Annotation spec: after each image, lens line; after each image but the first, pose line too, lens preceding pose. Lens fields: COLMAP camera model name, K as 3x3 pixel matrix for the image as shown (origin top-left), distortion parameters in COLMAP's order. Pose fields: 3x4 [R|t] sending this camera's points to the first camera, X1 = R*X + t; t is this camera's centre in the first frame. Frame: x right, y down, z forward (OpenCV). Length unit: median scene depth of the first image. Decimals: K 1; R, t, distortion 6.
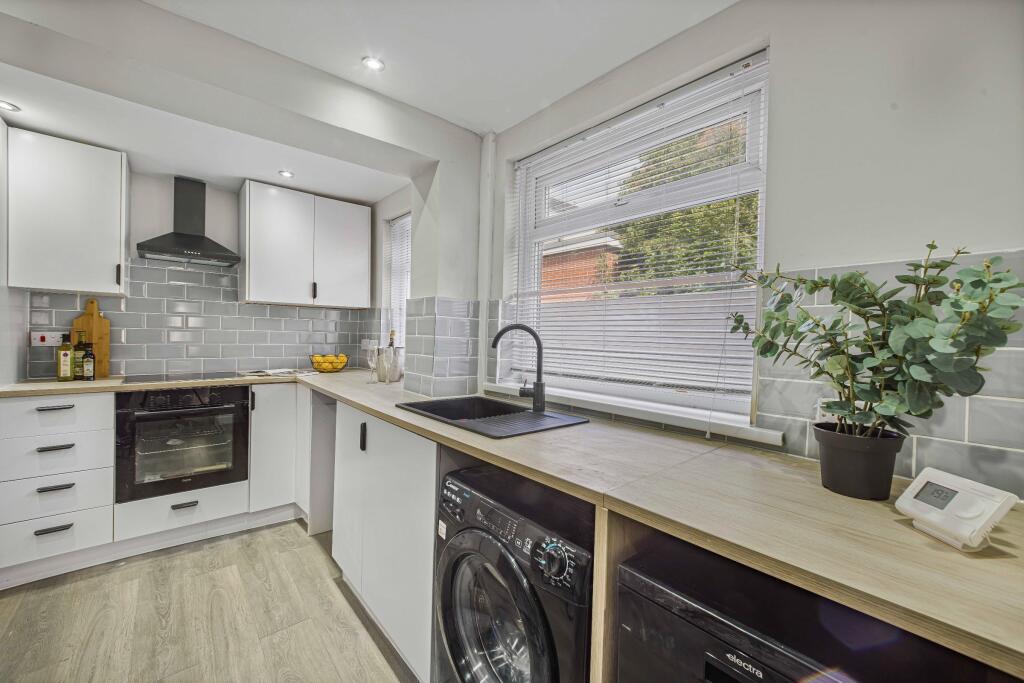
lens RADIAL K [[402.2, 0, 513.6], [0, 402.2, 344.2], [0, 0, 1]] dist [-0.001881, 0.000405]
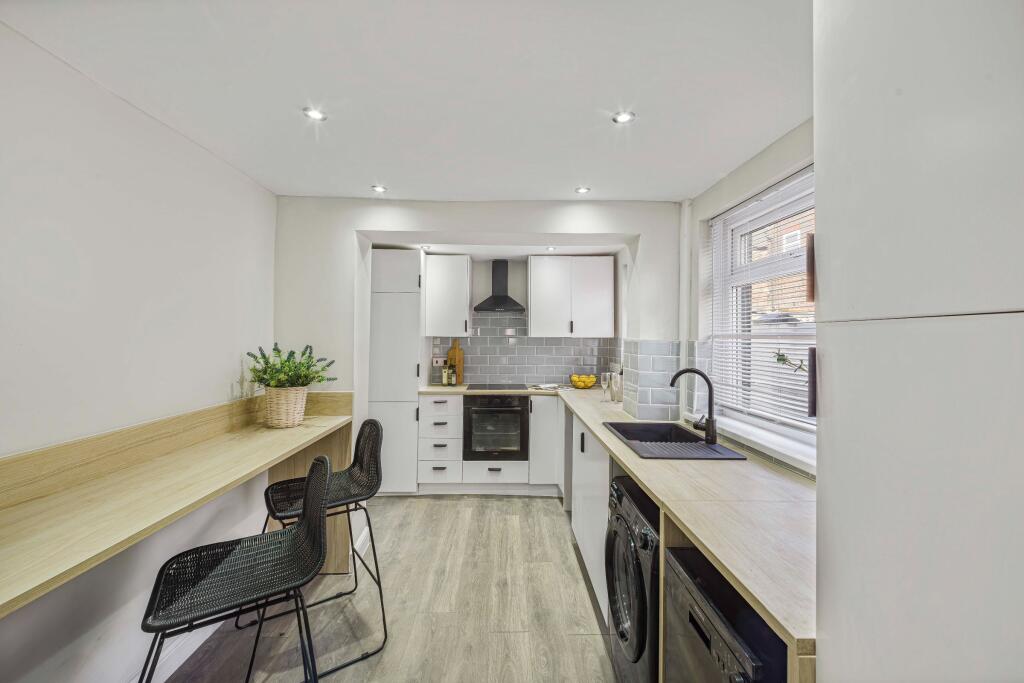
lens RADIAL K [[402.2, 0, 511.6], [0, 402.2, 337.0], [0, 0, 1]] dist [-0.001881, 0.000405]
pose [[0.771195, -0.015976, -0.636399, 0.256831], [-0.006770, 0.999423, -0.033293, -0.069888], [0.636564, 0.029984, 0.770641, -0.198452]]
